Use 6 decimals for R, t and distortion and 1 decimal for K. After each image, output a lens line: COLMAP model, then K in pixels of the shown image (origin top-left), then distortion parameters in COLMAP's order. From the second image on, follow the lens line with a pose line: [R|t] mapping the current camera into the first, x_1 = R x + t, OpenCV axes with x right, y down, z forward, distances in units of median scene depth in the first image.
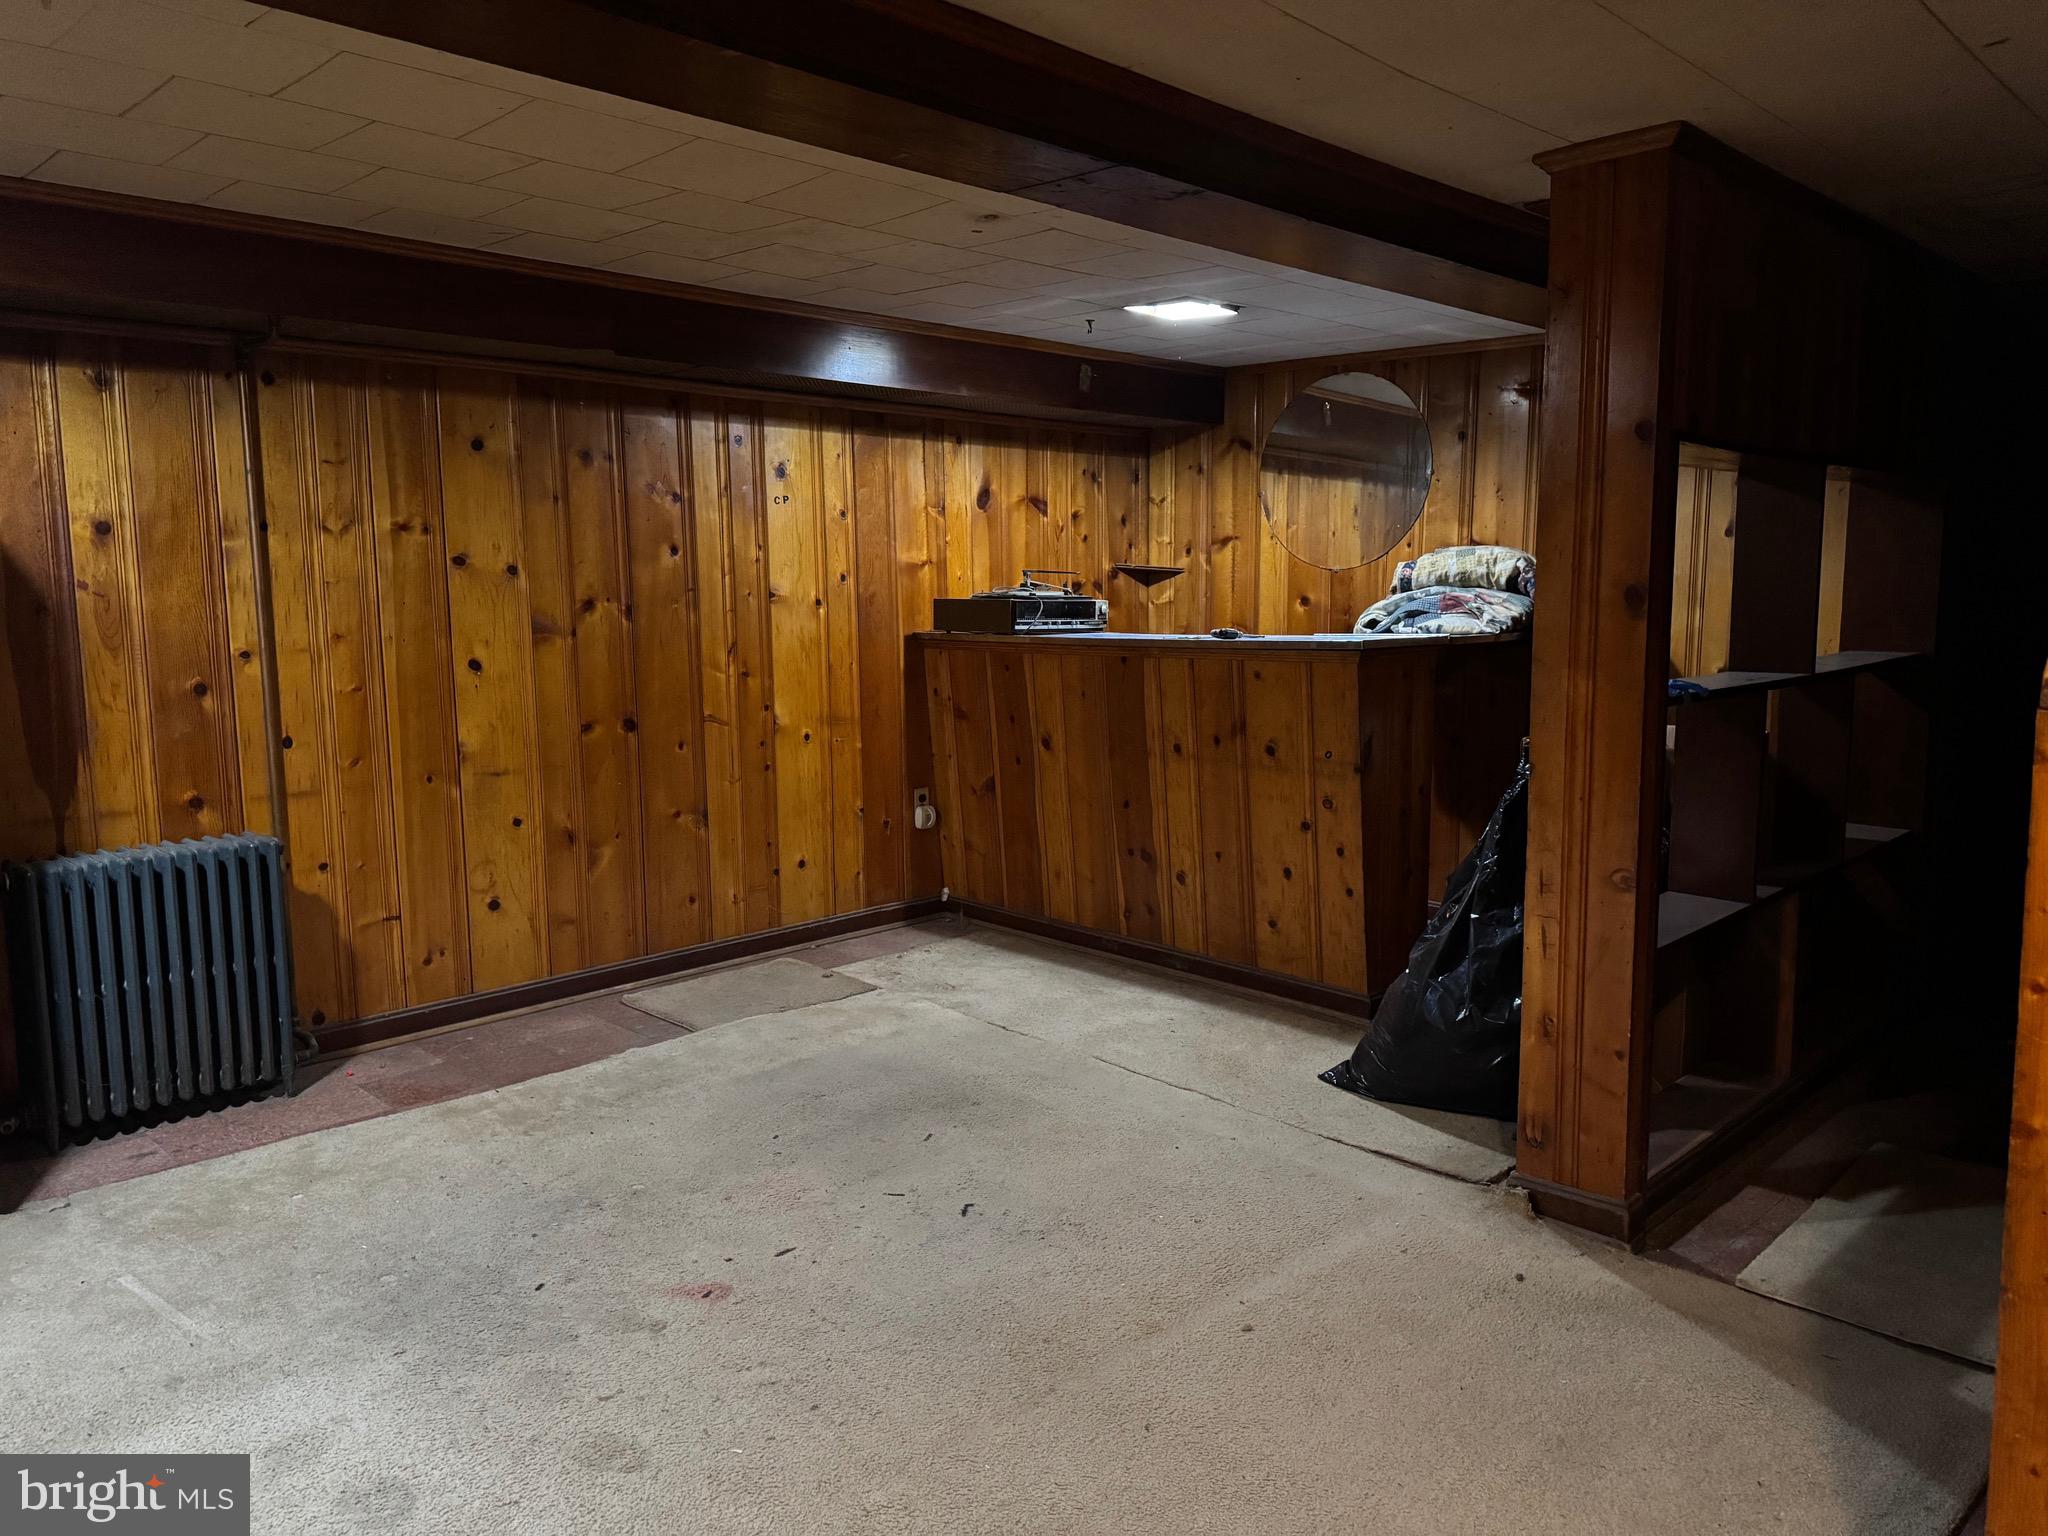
lens RADIAL K [[1441.9, 0, 1024.0], [0, 1441.9, 768.0], [0, 0, 1]] dist [0.162707, -0.247359]
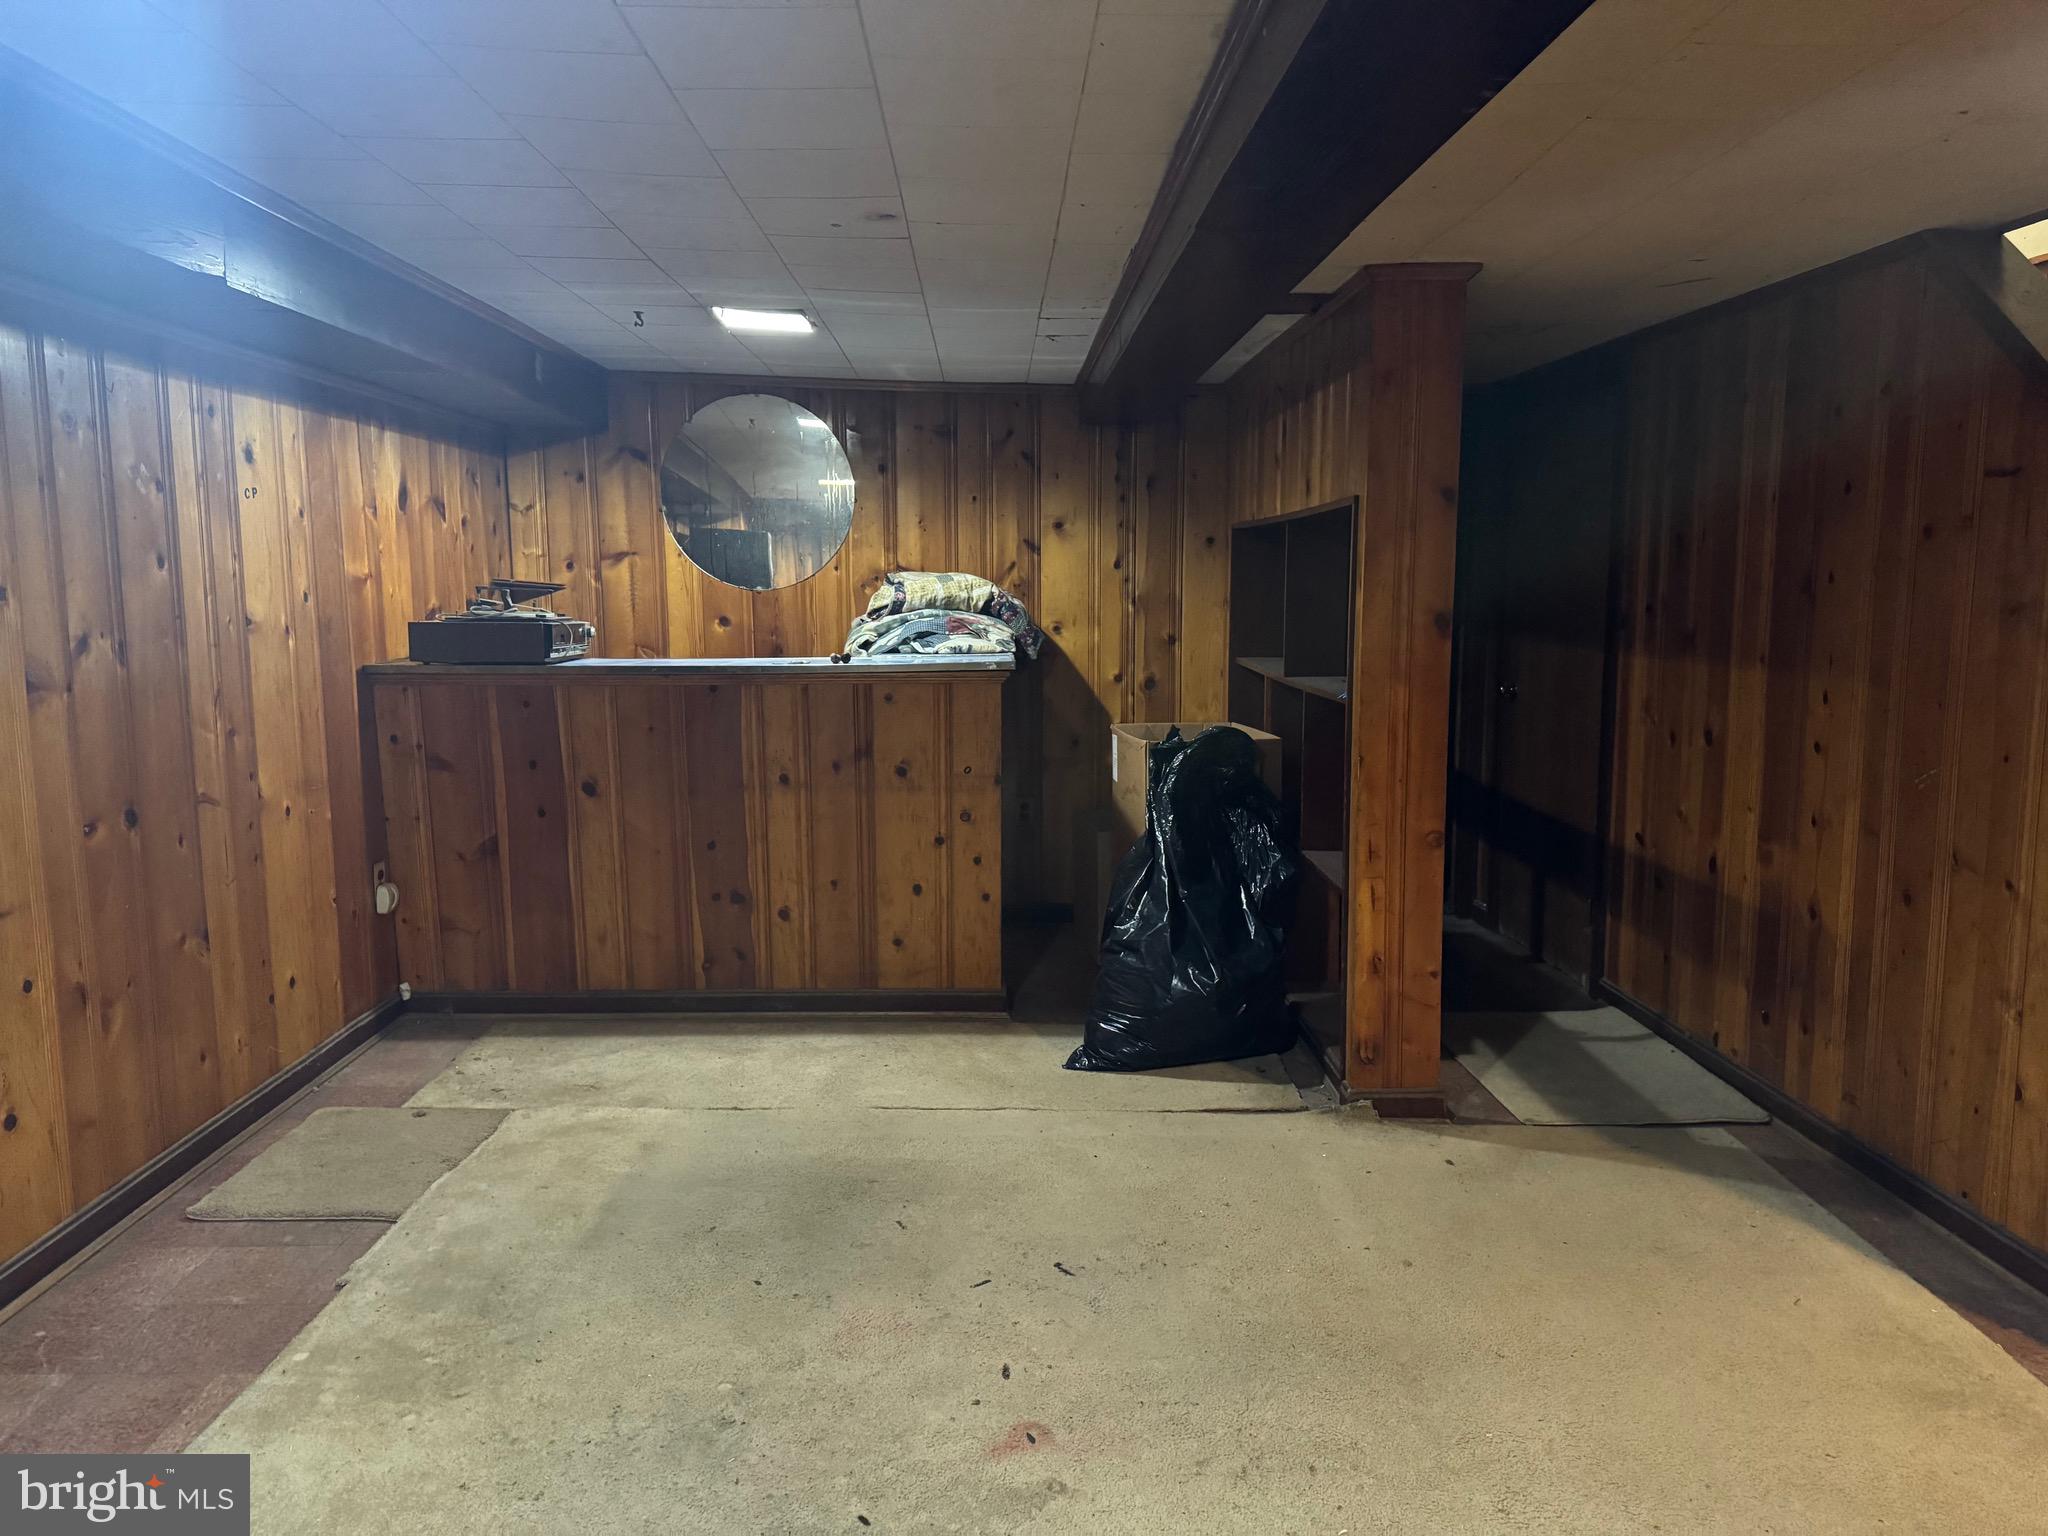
lens RADIAL K [[1441.9, 0, 1024.0], [0, 1441.9, 768.0], [0, 0, 1]] dist [0.162707, -0.247359]
pose [[0.695620, -0.085744, 0.713275, -0.489513], [0.089622, 0.995453, 0.032261, -0.039323], [-0.712798, 0.041484, 0.700142, 0.229345]]
